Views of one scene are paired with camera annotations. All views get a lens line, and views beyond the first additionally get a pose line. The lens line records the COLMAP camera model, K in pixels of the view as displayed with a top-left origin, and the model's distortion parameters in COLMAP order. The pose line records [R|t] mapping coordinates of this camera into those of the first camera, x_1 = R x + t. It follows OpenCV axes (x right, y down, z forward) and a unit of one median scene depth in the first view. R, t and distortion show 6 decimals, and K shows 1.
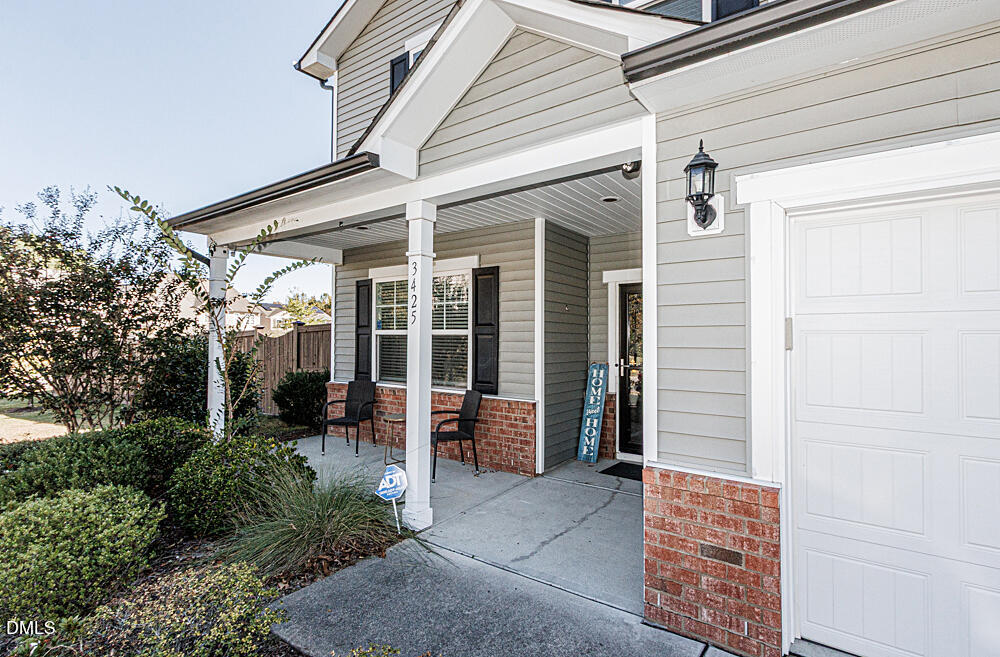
lens RADIAL K [[480.1, 0, 494.0], [0, 480.1, 330.0], [0, 0, 1]] dist [-0.000186, 0.000010]
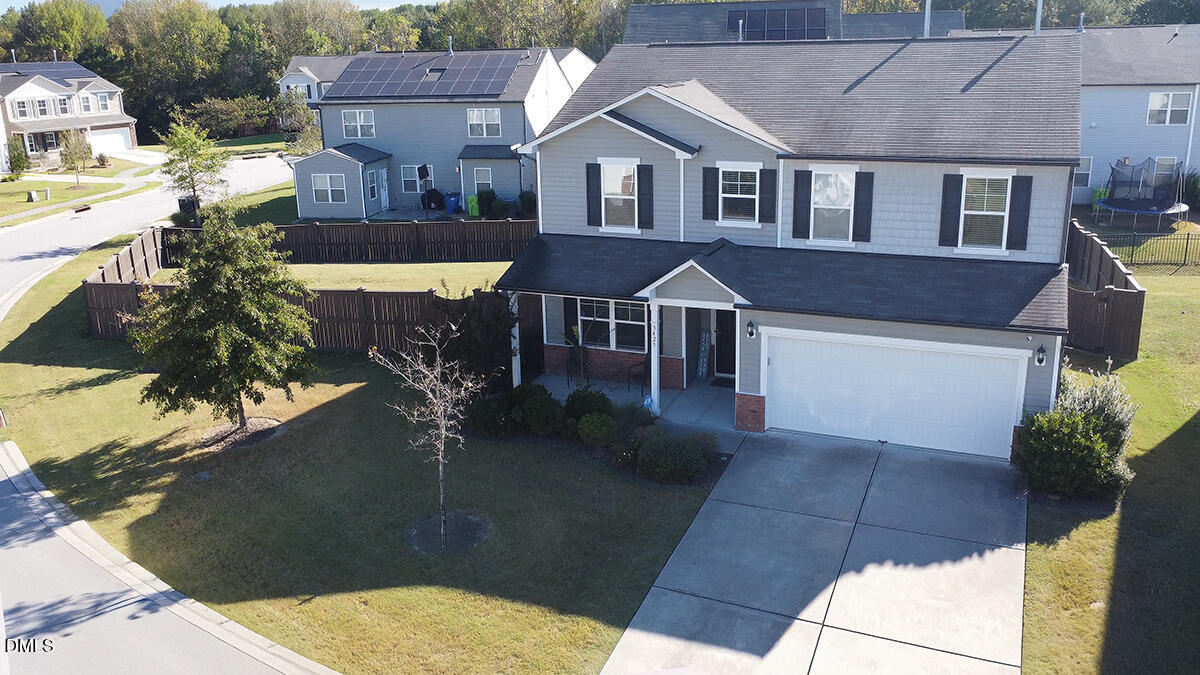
lens RADIAL K [[887.1, 0, 590.2], [0, 887.1, 336.7], [0, 0, 1]] dist [0.013826, -0.014710]
pose [[0.979073, -0.091265, 0.181899, -0.977827], [0.032768, 0.952841, 0.301697, -1.093887], [-0.200855, -0.289423, 0.935891, -2.488532]]
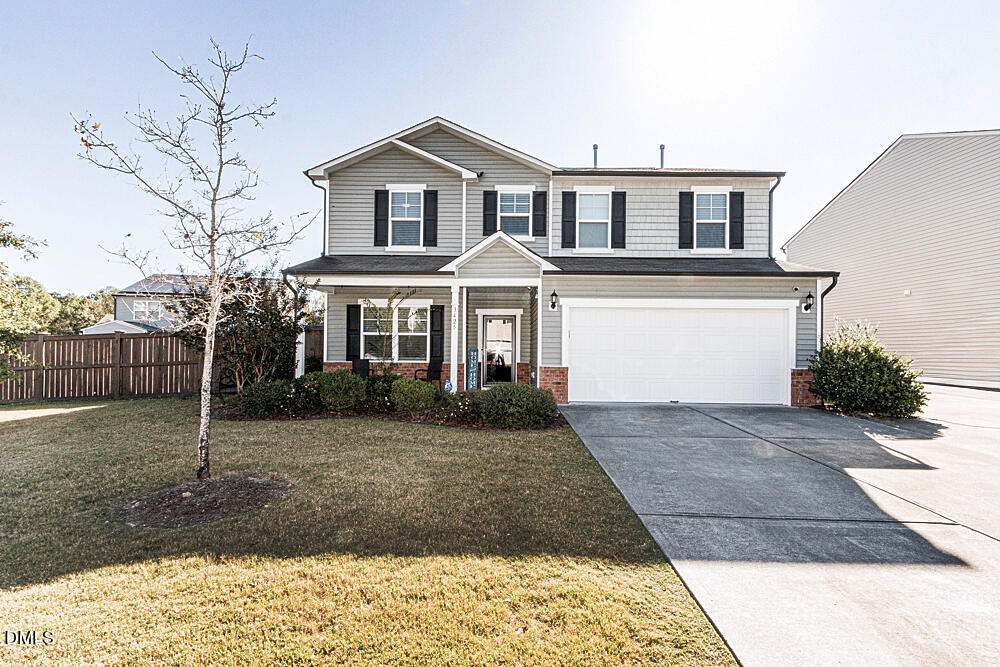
lens RADIAL K [[460.0, 0, 486.0], [0, 460.0, 349.4], [0, 0, 1]] dist [0.004920, -0.001442]
pose [[0.837553, 0.001929, 0.546353, -0.995570], [-0.013416, 0.999765, 0.017036, 0.036296], [-0.546191, -0.021598, 0.837382, -0.911672]]
